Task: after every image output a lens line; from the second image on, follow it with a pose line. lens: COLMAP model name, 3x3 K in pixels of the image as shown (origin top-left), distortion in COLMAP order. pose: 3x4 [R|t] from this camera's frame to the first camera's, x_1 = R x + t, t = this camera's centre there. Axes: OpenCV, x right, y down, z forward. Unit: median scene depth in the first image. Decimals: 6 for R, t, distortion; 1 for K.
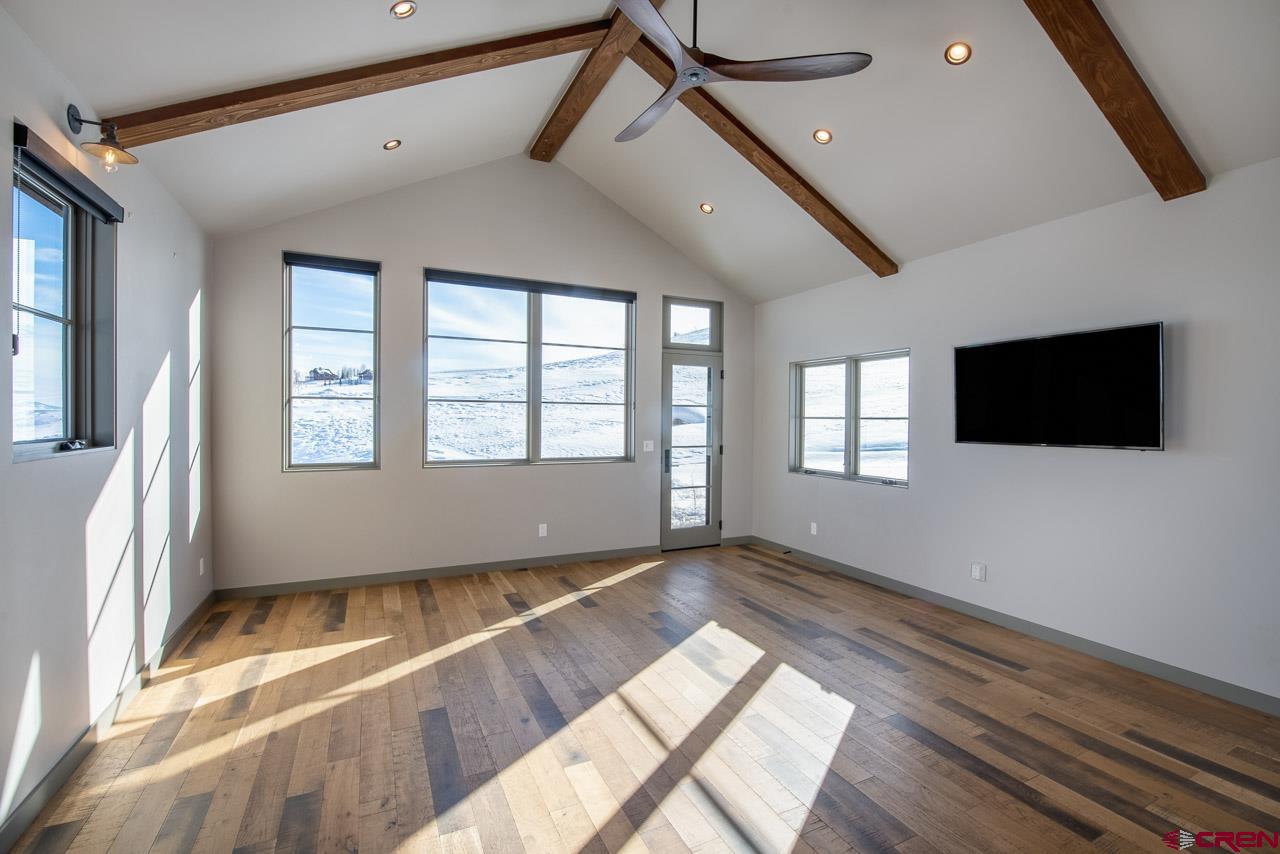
lens RADIAL K [[554.5, 0, 648.0], [0, 554.5, 425.5], [0, 0, 1]] dist [-0.015420, -0.000084]
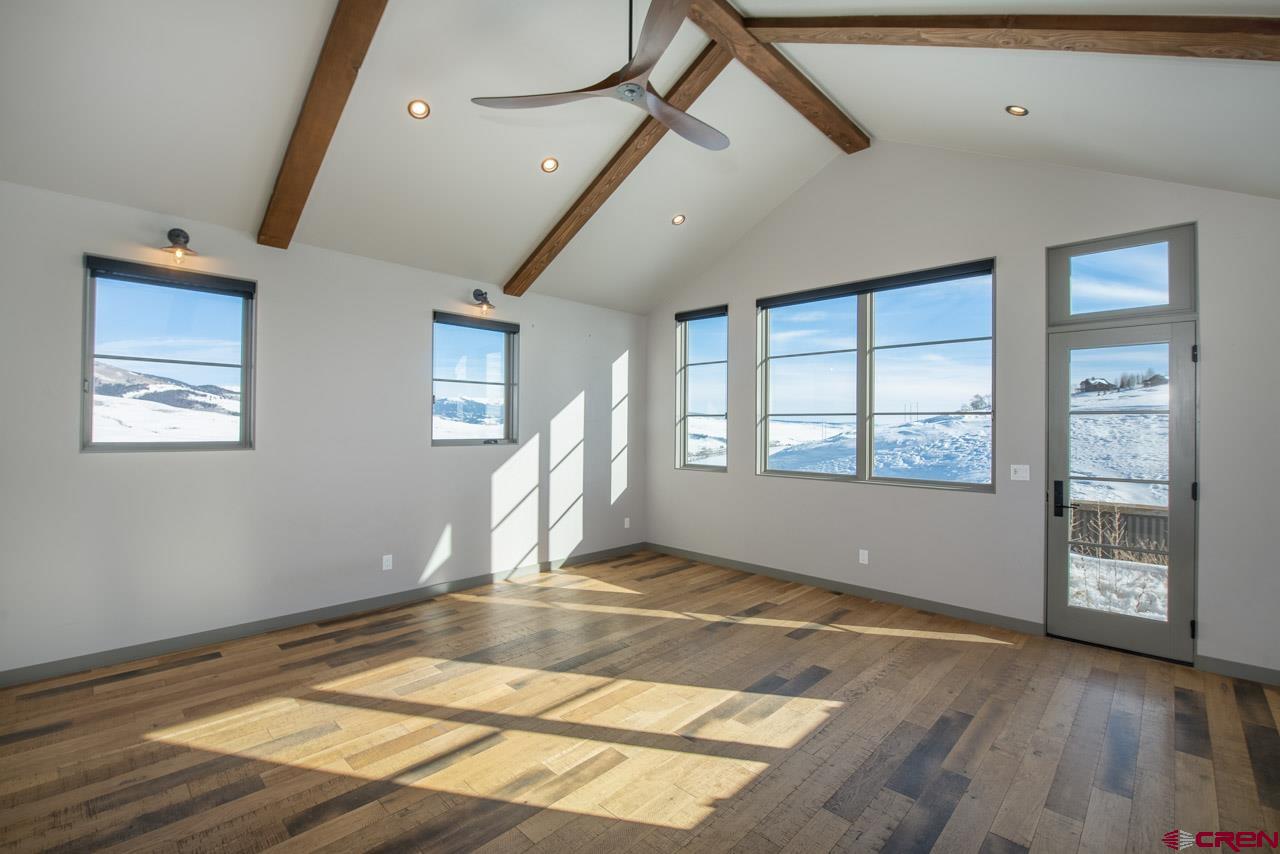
lens RADIAL K [[565.3, 0, 647.2], [0, 565.3, 421.3], [0, 0, 1]] dist [-0.016784, -0.000045]
pose [[0.329151, -0.015041, -0.944158, 0.645095], [-0.018304, 0.999584, -0.022306, -0.003203], [0.944100, 0.024624, 0.328739, 0.423852]]
